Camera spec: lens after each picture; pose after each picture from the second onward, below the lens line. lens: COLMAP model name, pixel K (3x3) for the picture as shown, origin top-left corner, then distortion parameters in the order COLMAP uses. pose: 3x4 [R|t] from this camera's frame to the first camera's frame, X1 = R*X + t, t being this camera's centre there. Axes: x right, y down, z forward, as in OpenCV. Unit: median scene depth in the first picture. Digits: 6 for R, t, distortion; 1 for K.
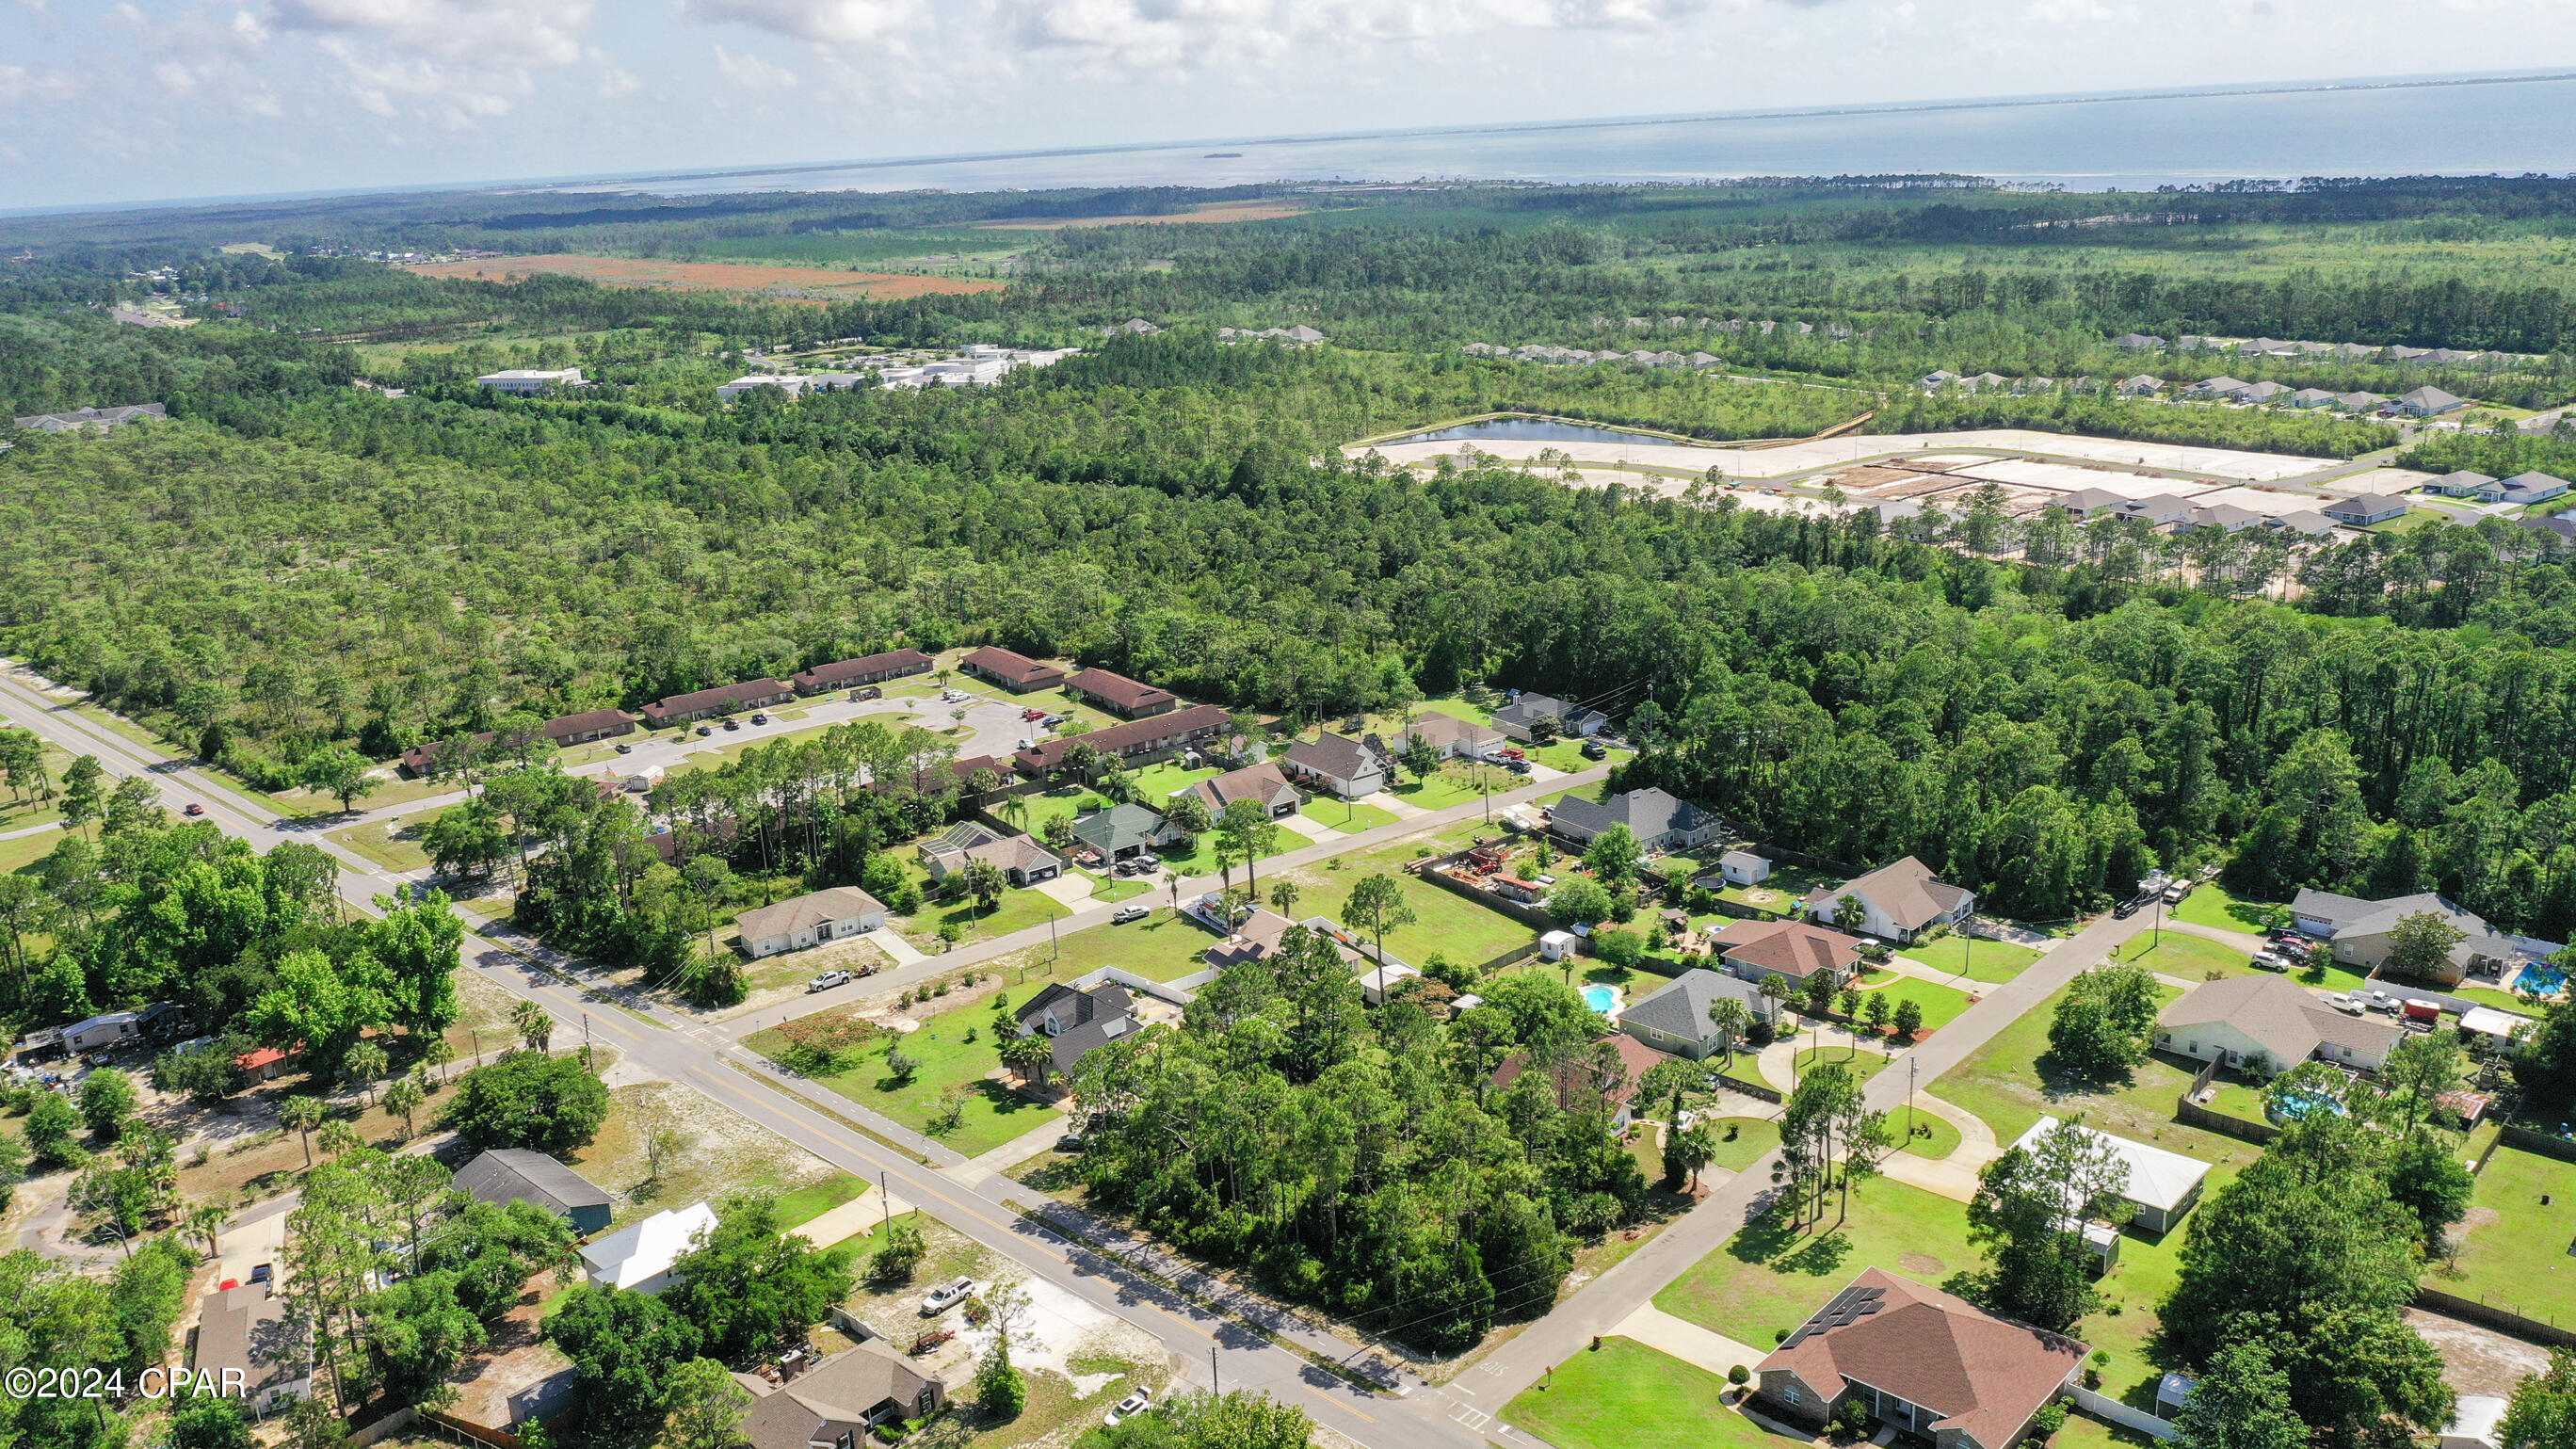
lens RADIAL K [[2006.0, 0, 1288.0], [0, 2006.0, 724.5], [0, 0, 1]] dist [-0.011006, -0.001513]
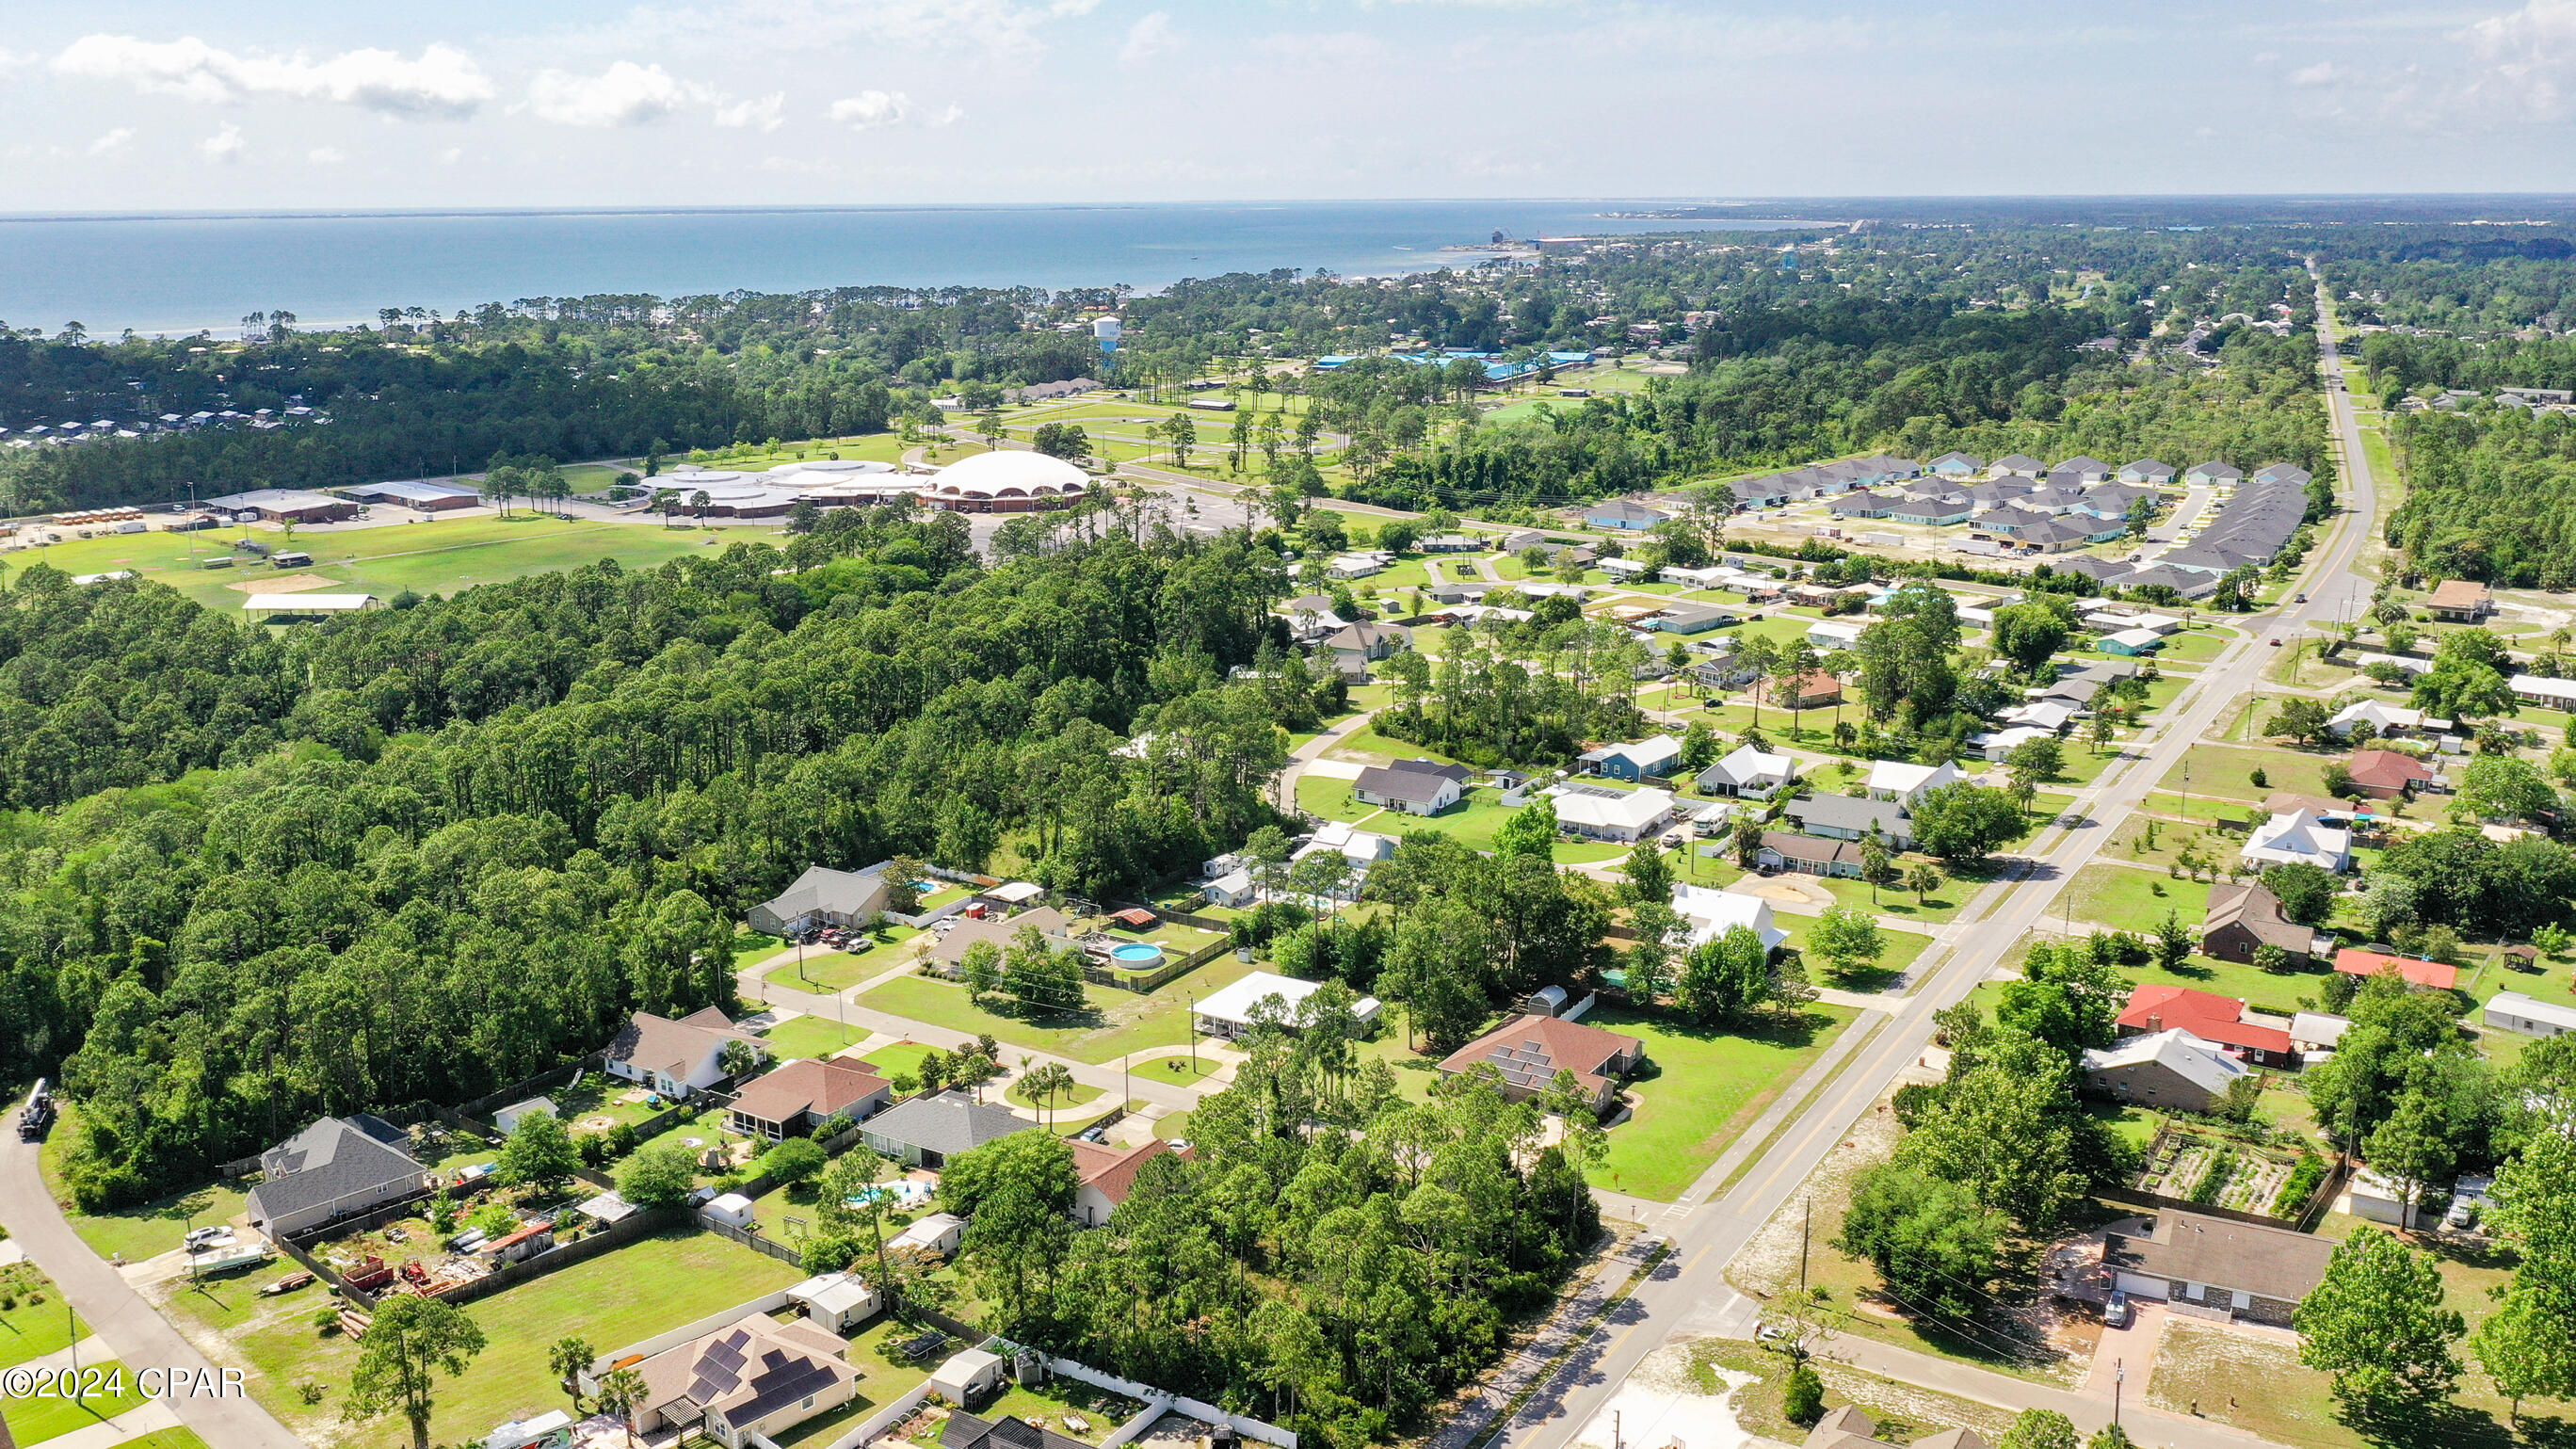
lens RADIAL K [[2203.6, 0, 1284.8], [0, 2203.6, 681.7], [0, 0, 1]] dist [-0.011470, -0.003536]
pose [[-0.196606, -0.159544, 0.967415, -0.700948], [0.294268, 0.931585, 0.213439, -0.202801], [-0.935282, 0.326642, -0.136207, 0.804695]]
